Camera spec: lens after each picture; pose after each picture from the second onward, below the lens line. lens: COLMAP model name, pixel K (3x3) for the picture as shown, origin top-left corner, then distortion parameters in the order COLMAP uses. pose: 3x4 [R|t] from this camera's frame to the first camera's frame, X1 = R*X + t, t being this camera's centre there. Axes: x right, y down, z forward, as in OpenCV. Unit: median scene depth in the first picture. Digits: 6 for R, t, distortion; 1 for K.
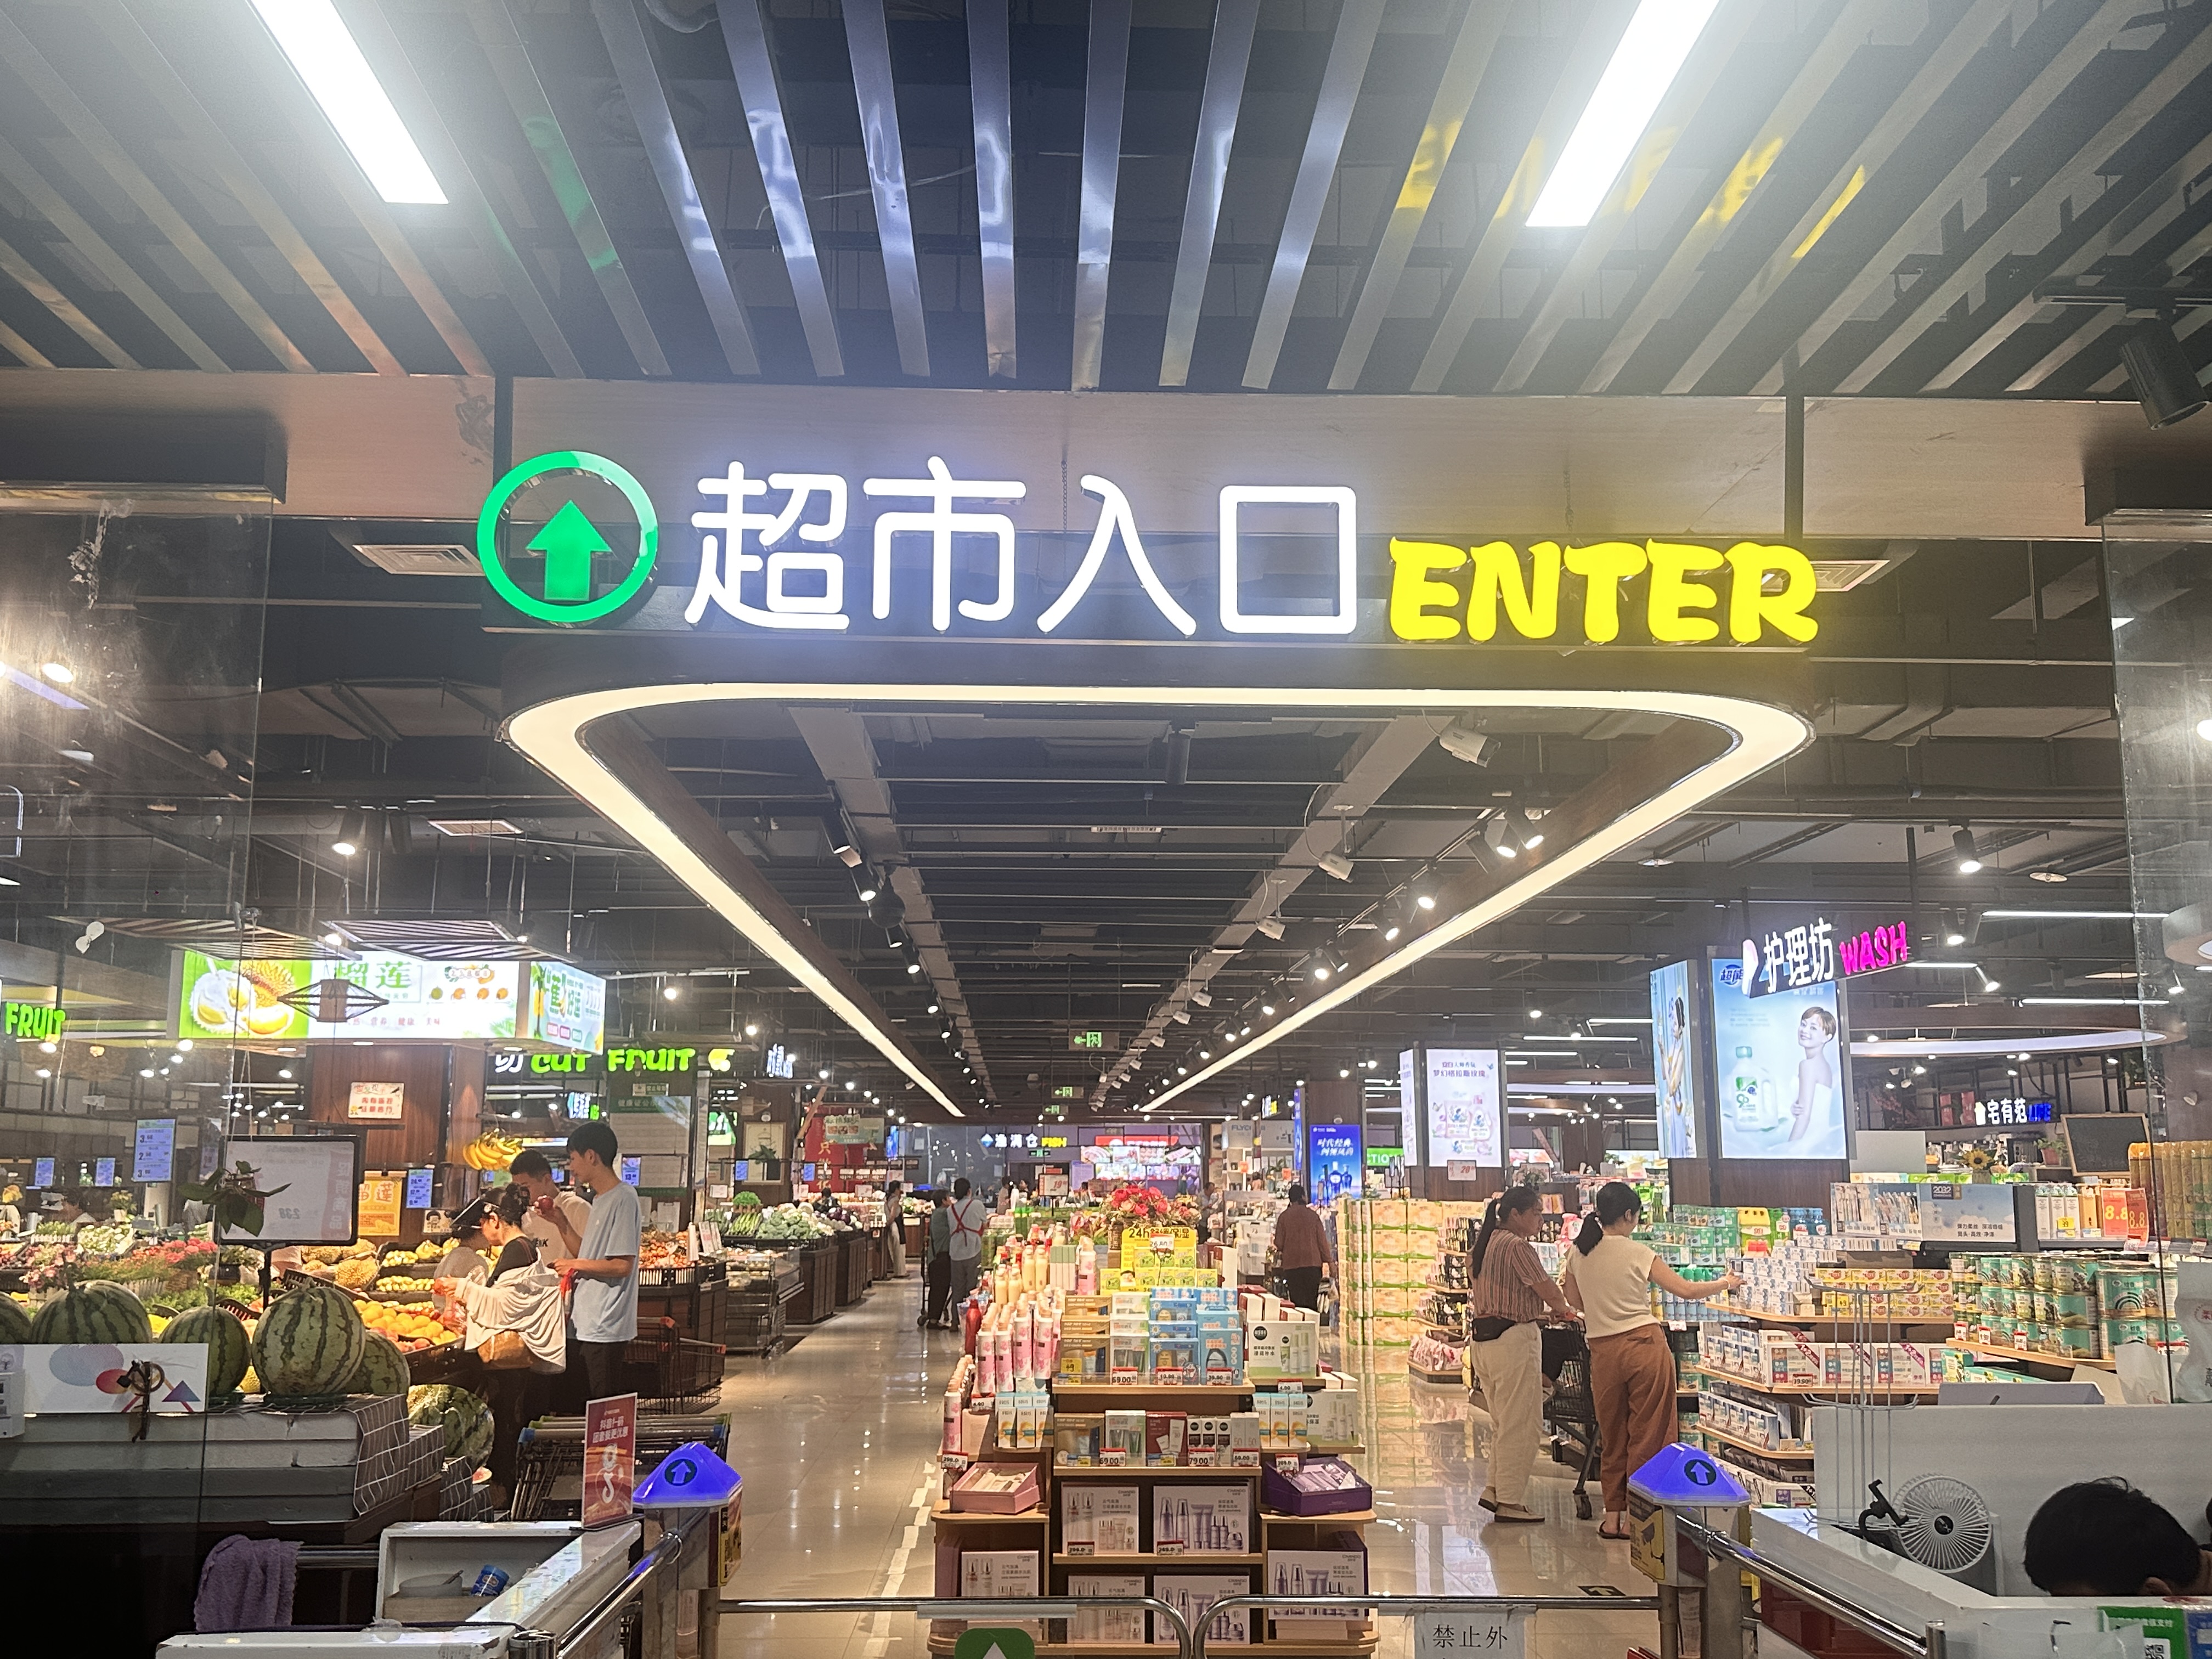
lens RADIAL K [[2071.6, 0, 1106.4], [0, 2071.6, 832.6], [0, 0, 1]] dist [-0.008946, 0.000000]
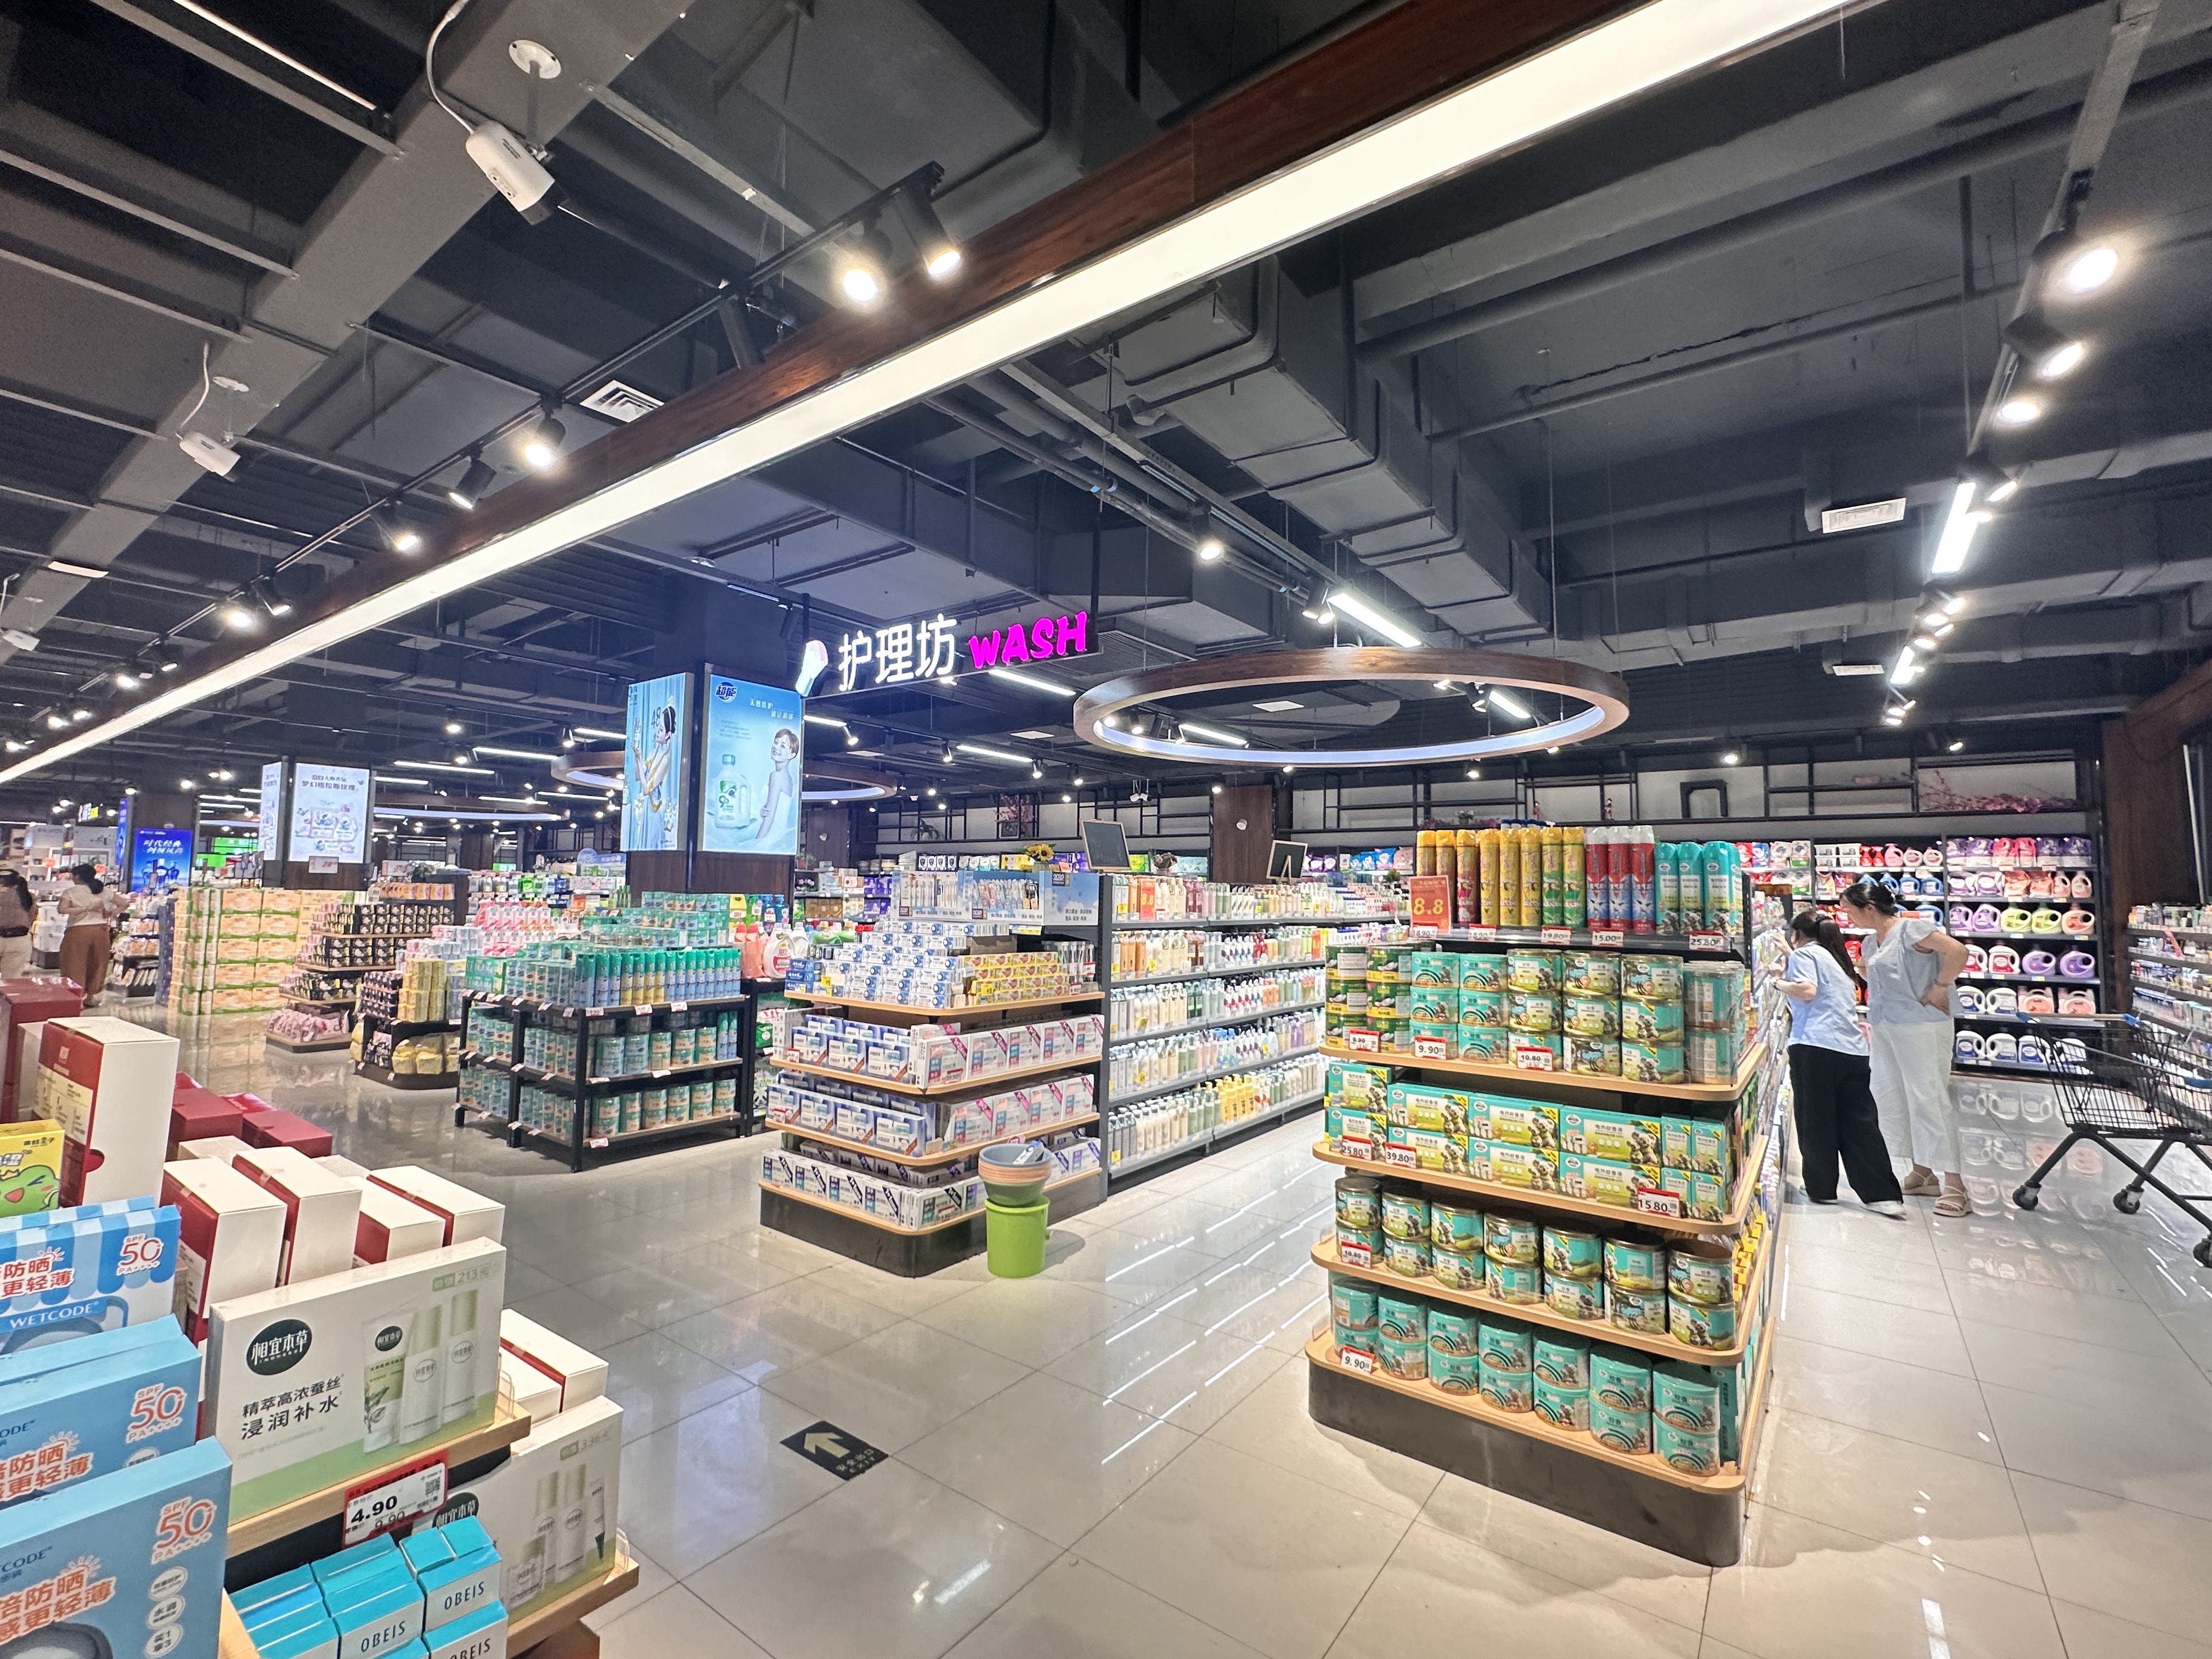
lens RADIAL K [[972.8, 0, 1101.4], [0, 972.8, 819.6], [0, 0, 1]] dist [0.004593, 0.000444]
pose [[0.628906, 0.059643, 0.775190, 0.022973], [-0.137914, 0.989799, 0.035734, 0.091315], [-0.765151, -0.129382, 0.630717, 0.500527]]
